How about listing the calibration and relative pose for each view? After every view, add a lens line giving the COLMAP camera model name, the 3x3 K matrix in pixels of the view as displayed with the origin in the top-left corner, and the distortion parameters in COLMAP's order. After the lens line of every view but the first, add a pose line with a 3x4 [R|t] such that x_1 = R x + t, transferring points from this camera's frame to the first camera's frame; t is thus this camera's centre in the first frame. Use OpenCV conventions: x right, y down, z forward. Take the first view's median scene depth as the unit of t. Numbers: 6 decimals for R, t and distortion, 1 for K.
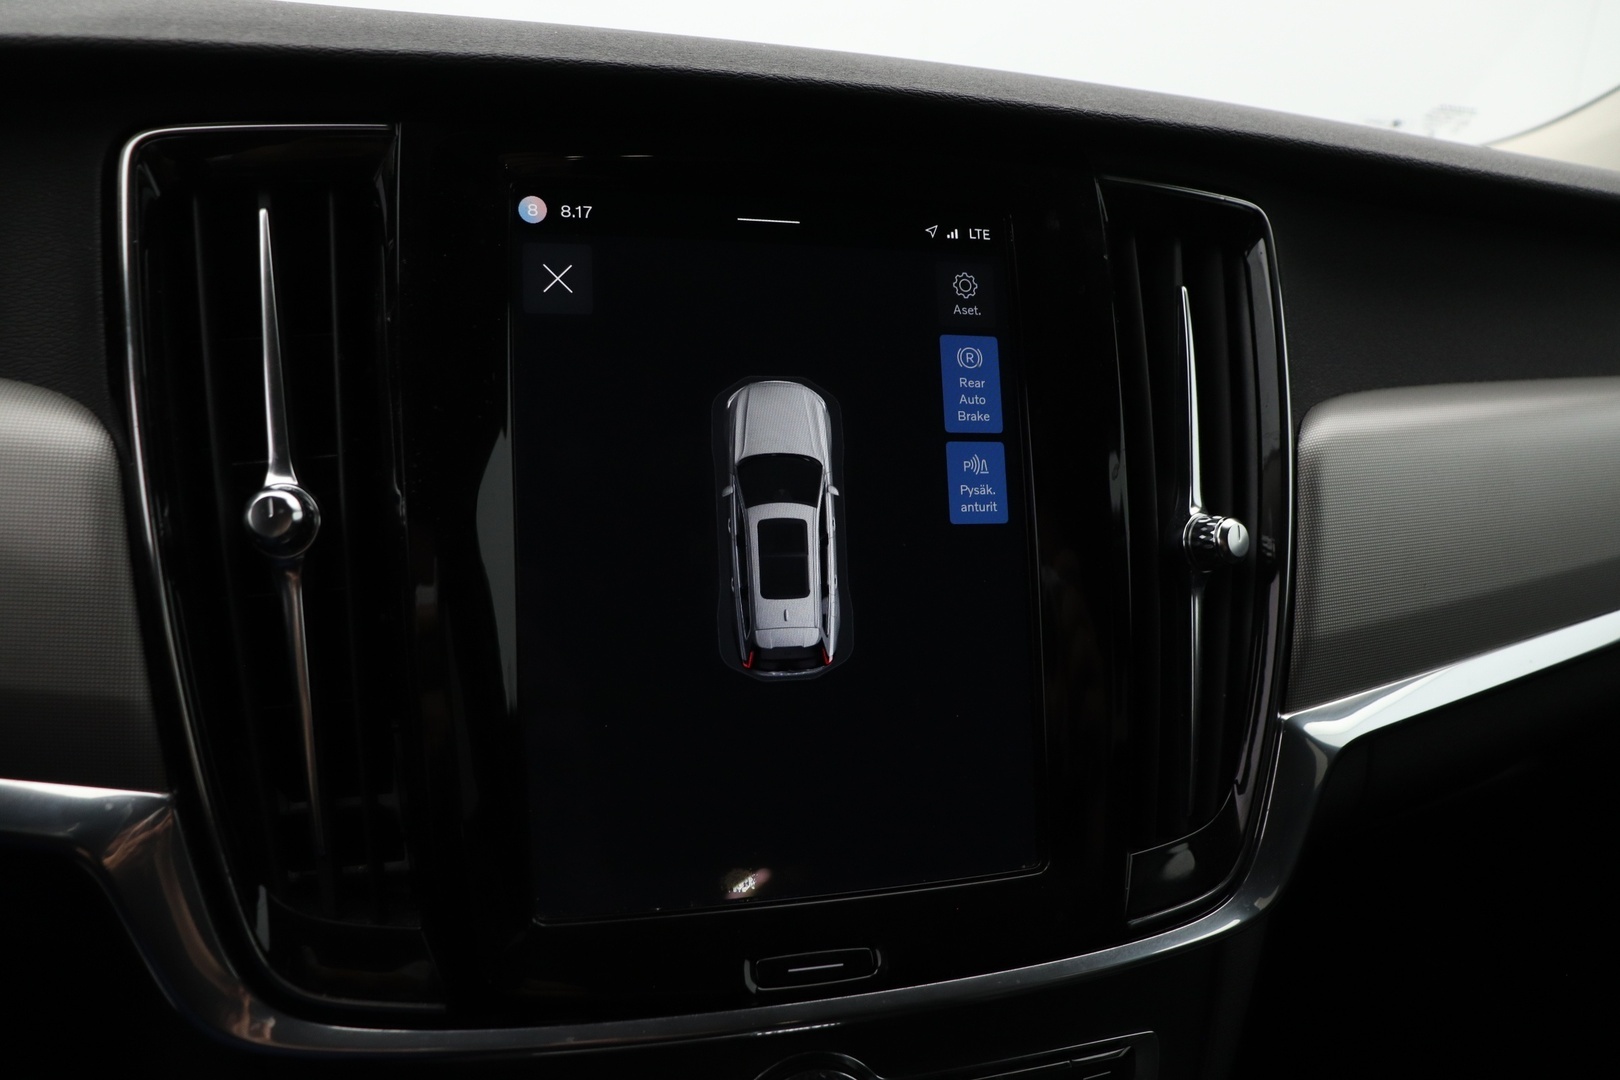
lens RADIAL K [[1345.9, 0, 806.7], [0, 1345.9, 550.4], [0, 0, 1]] dist [-0.123037, 0.063396]
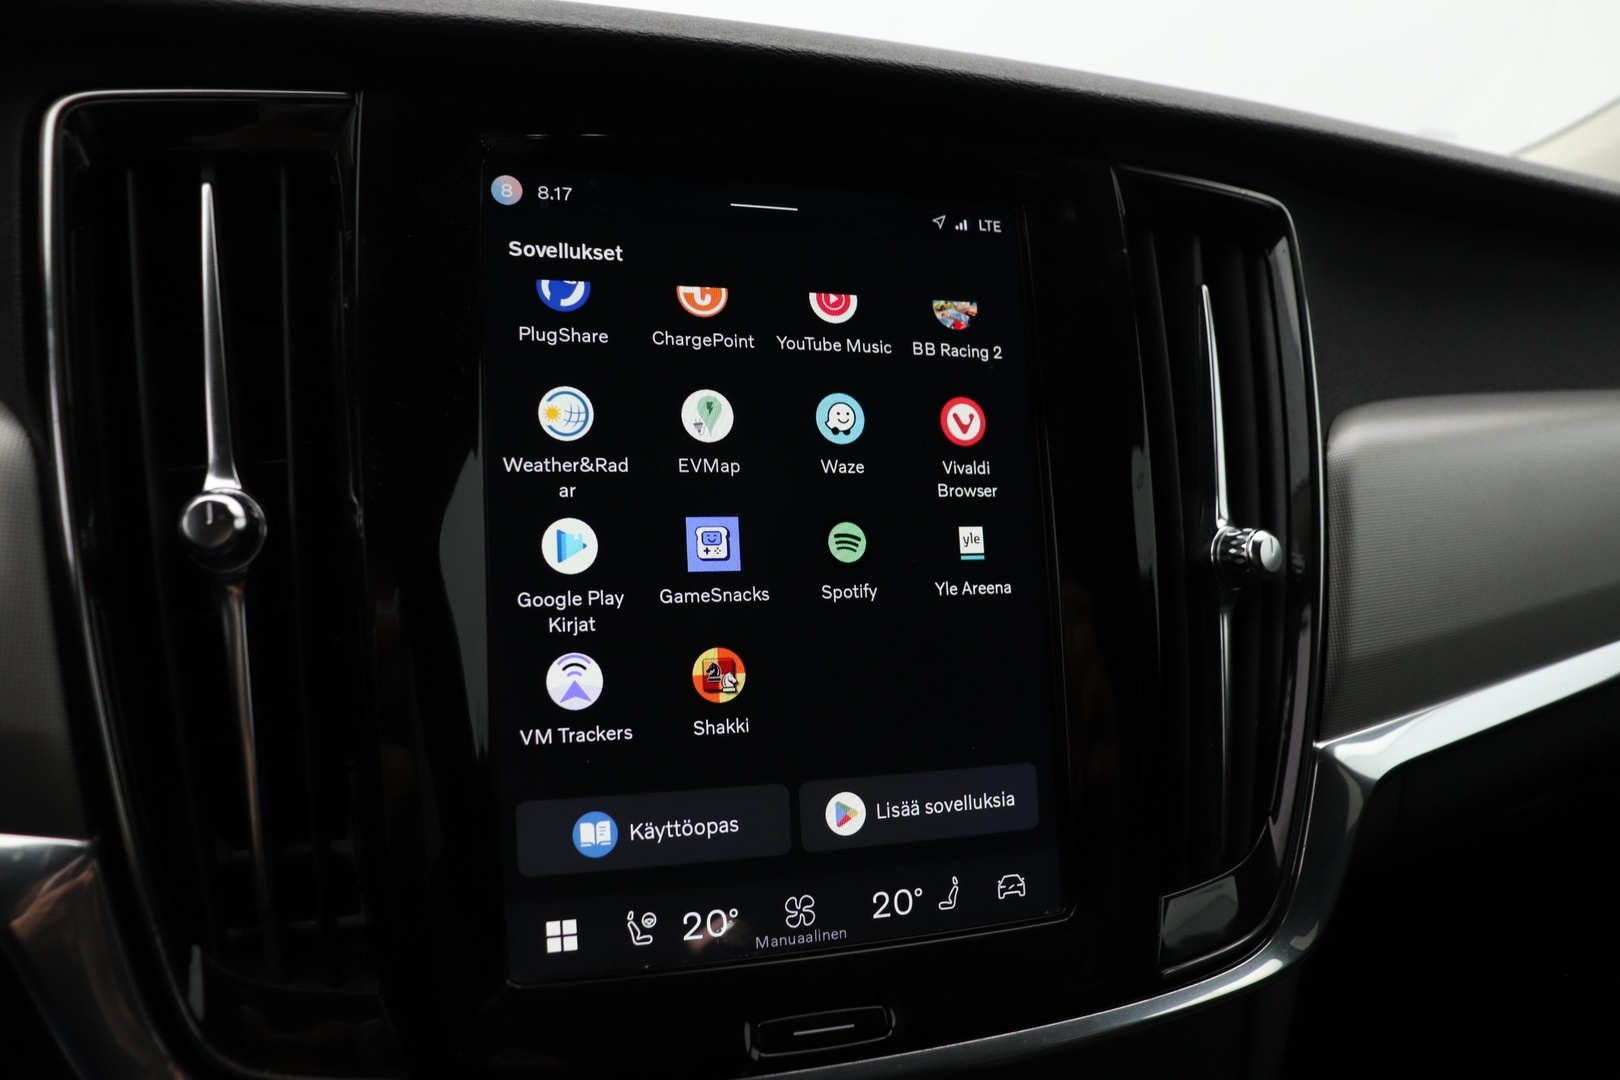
lens RADIAL K [[1345.9, 0, 816.8], [0, 1345.9, 545.0], [0, 0, 1]] dist [-0.123037, 0.063396]
pose [[0.999167, -0.002753, 0.040725, -0.031961], [0.004152, 0.999402, -0.034327, 0.017634], [-0.040606, 0.034468, 0.998581, 0.094439]]
